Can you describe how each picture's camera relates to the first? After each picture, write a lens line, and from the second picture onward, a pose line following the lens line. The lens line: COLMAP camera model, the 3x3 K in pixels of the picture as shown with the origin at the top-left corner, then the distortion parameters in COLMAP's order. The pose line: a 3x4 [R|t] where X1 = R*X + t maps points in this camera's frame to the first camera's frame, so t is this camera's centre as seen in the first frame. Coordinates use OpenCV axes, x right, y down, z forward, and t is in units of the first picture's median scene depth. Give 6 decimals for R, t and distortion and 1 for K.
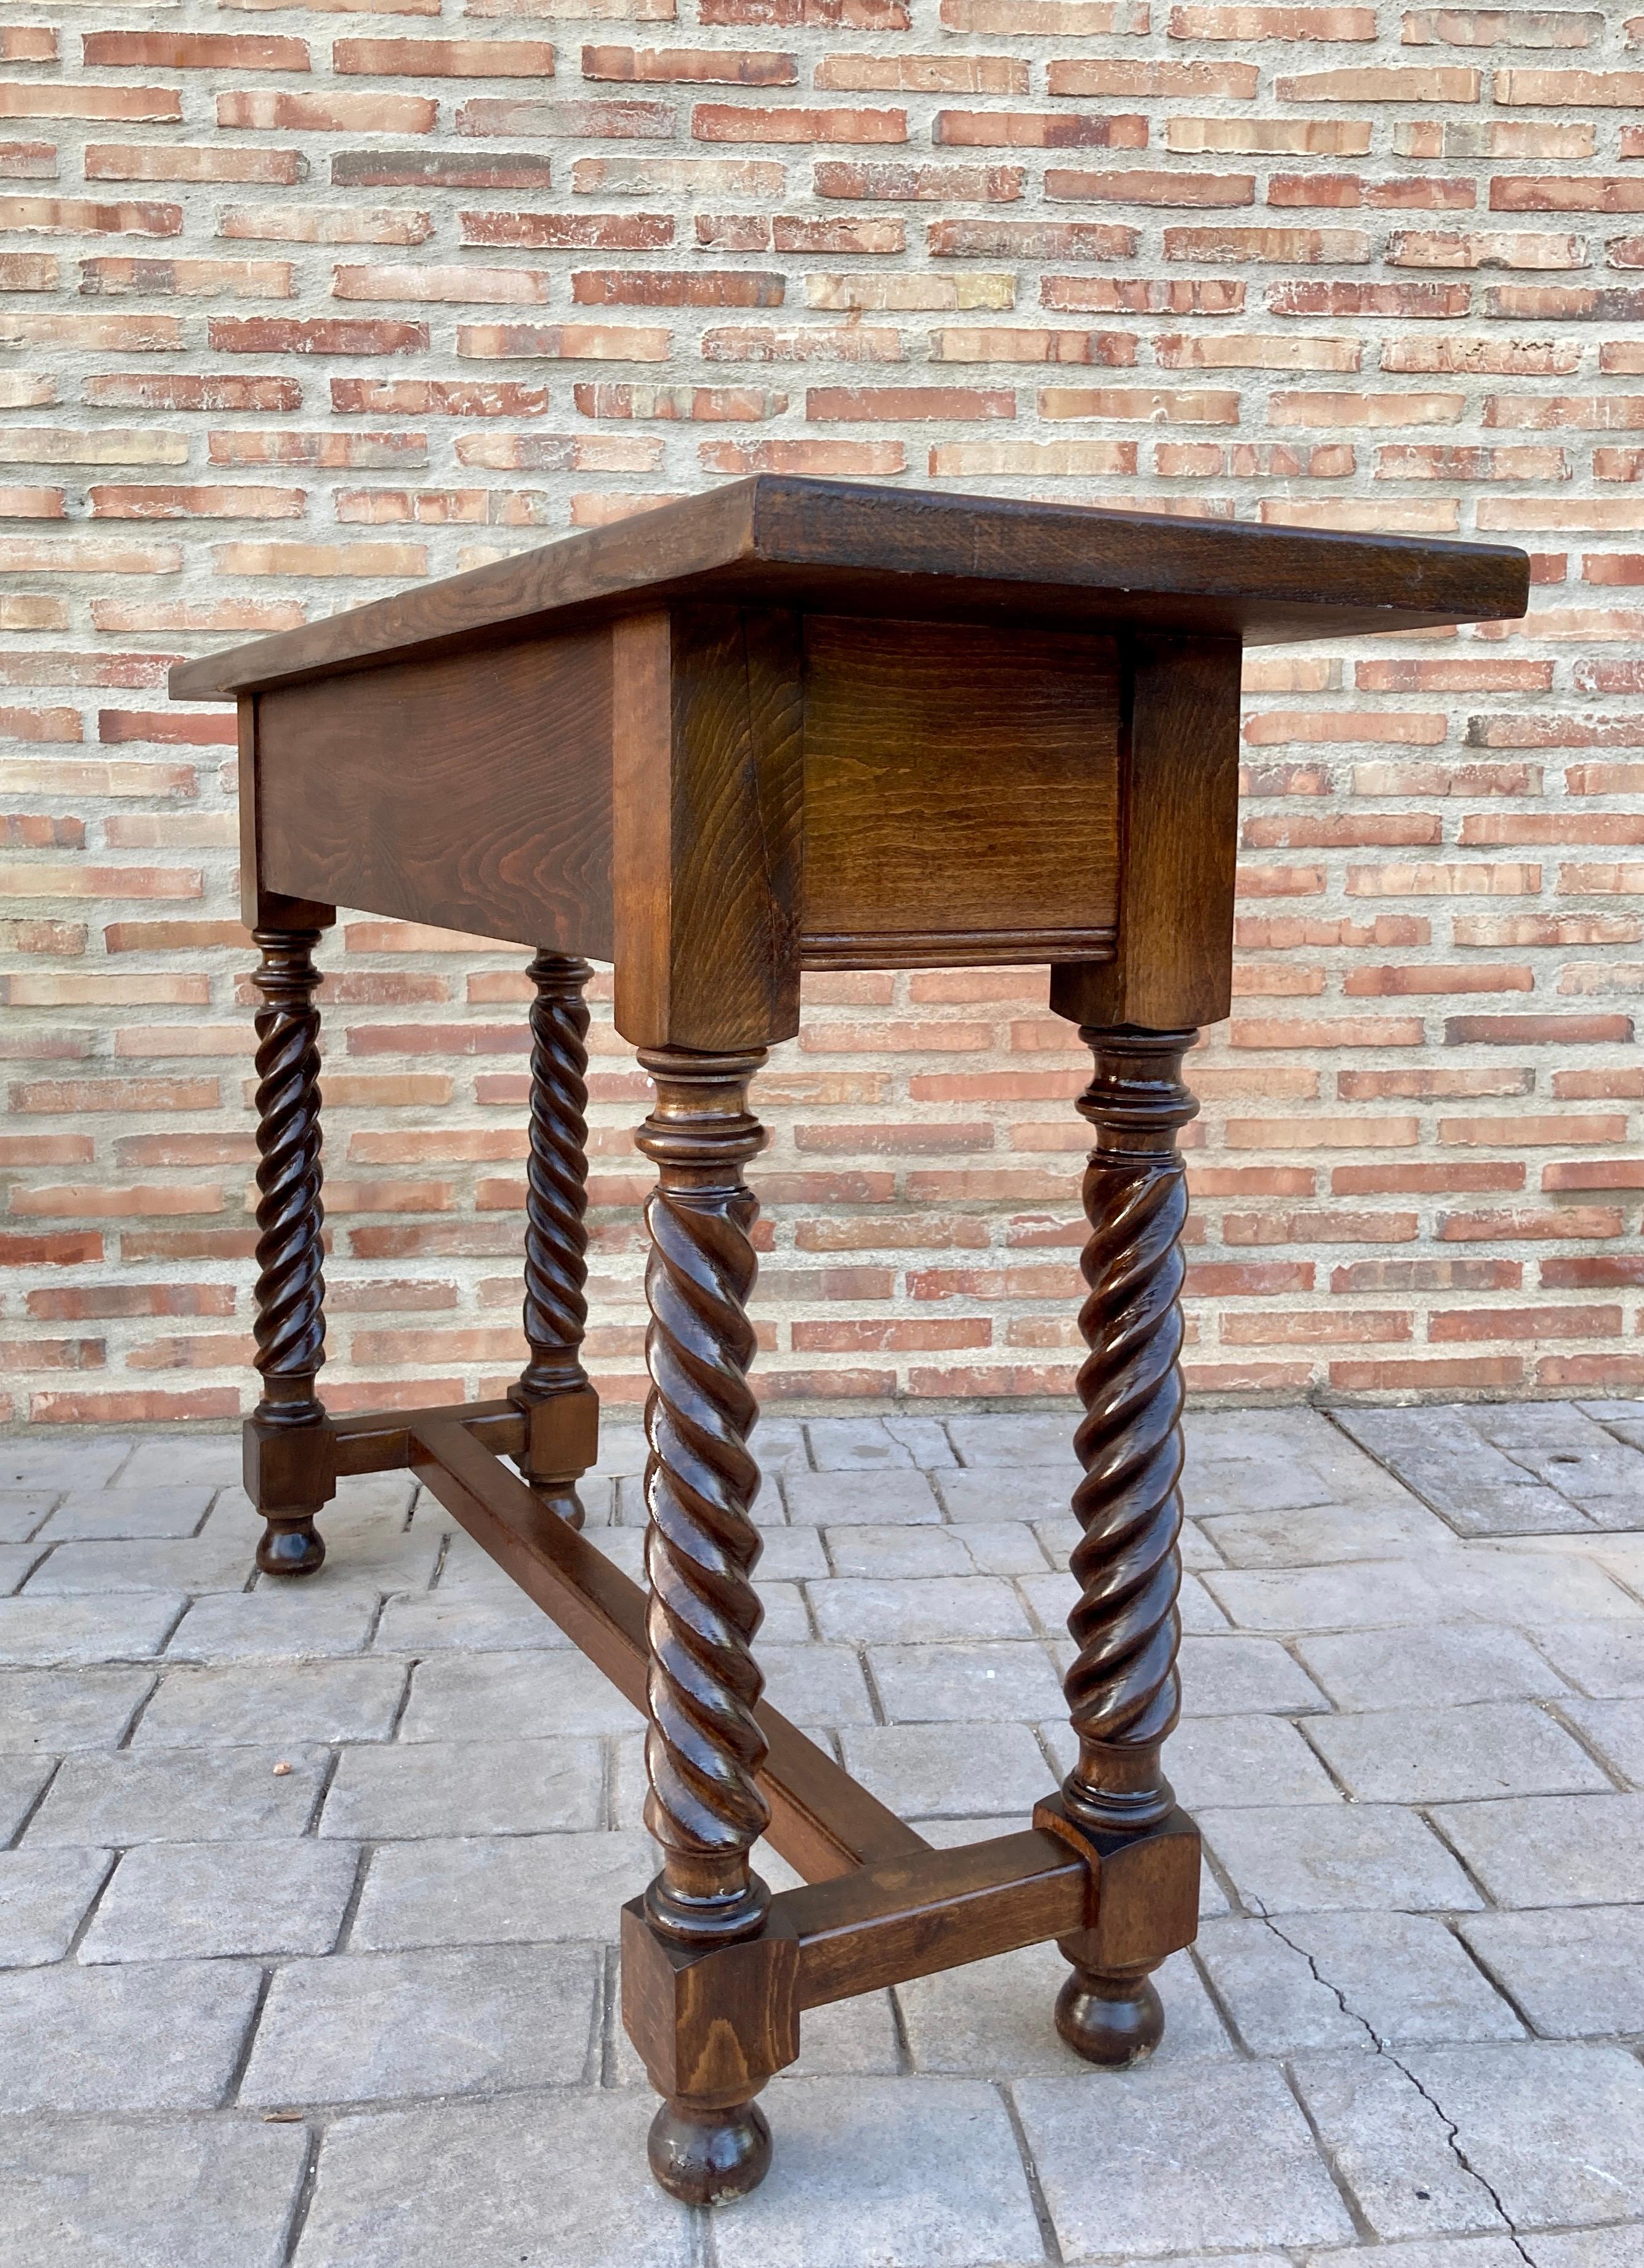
lens RADIAL K [[2128.6, 0, 797.1], [0, 2128.6, 1026.5], [0, 0, 1]] dist [0.126873, -0.478625]
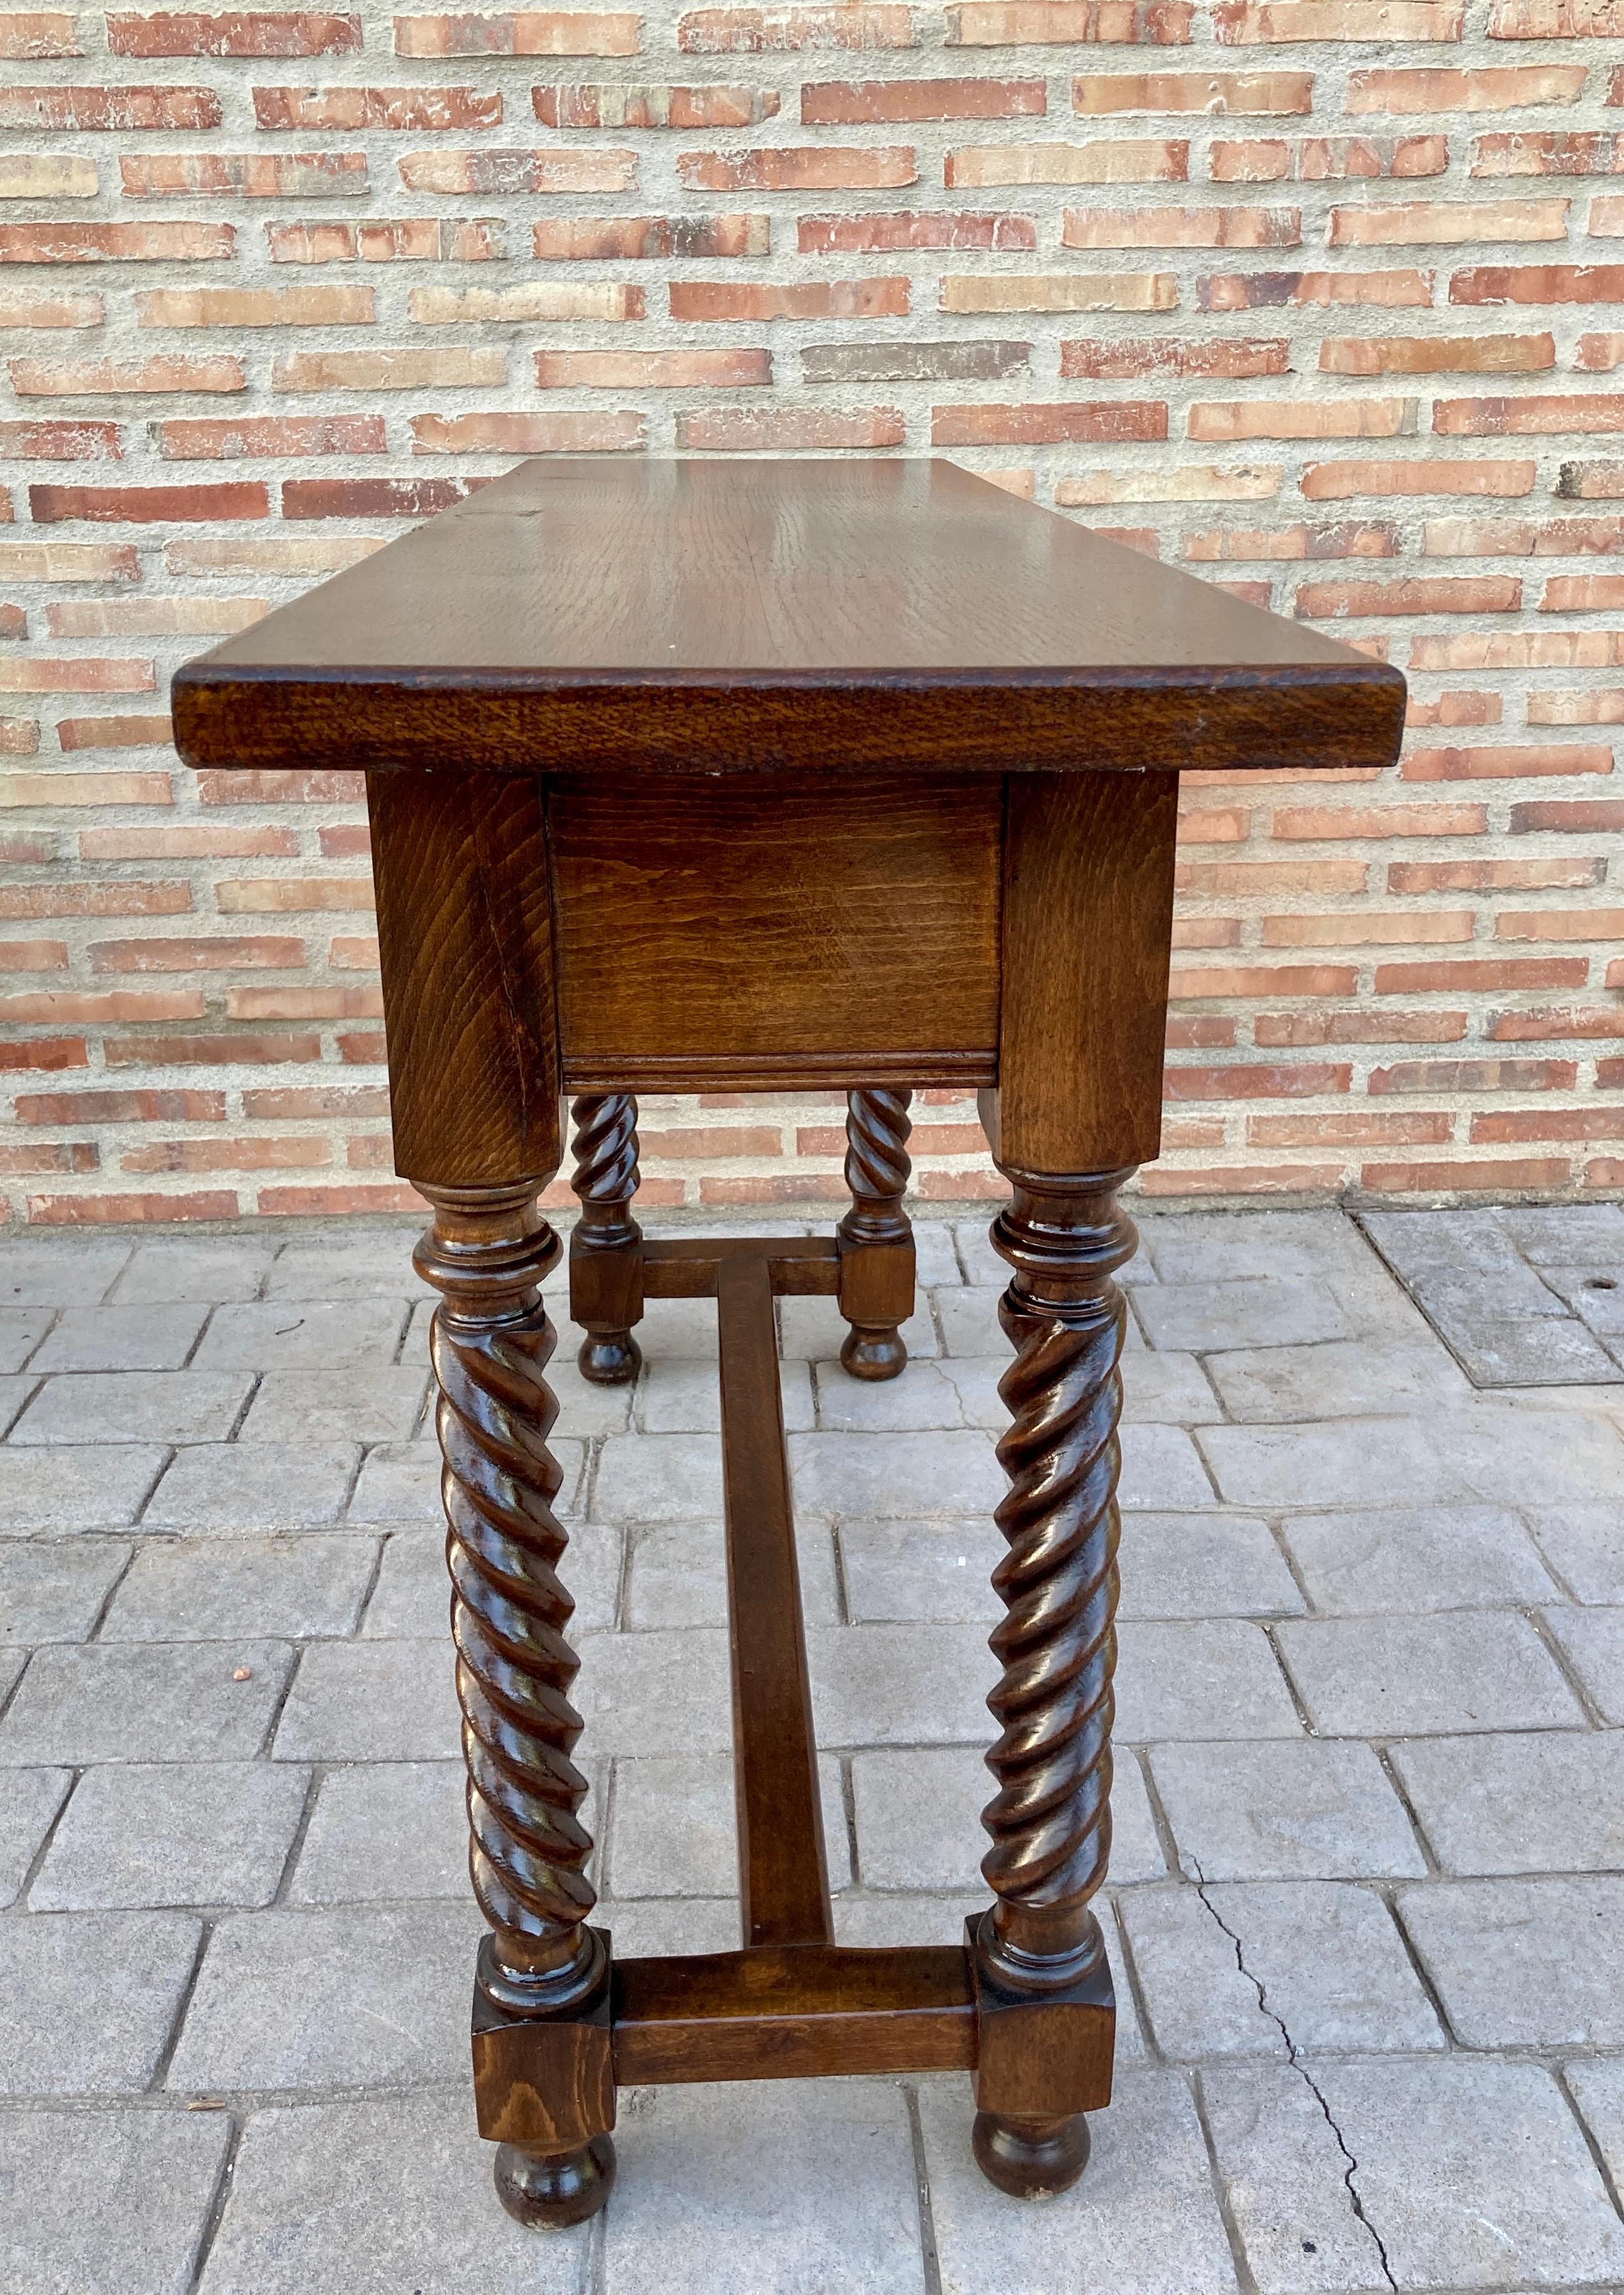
lens RADIAL K [[2178.2, 0, 767.9], [0, 2178.2, 1125.2], [0, 0, 1]] dist [0.002018, 0.010878]
pose [[0.998200, 0.005654, -0.059712, 0.045176], [0.008685, 0.971429, 0.237171, -0.099115], [0.059347, -0.237263, 0.969631, 0.053917]]
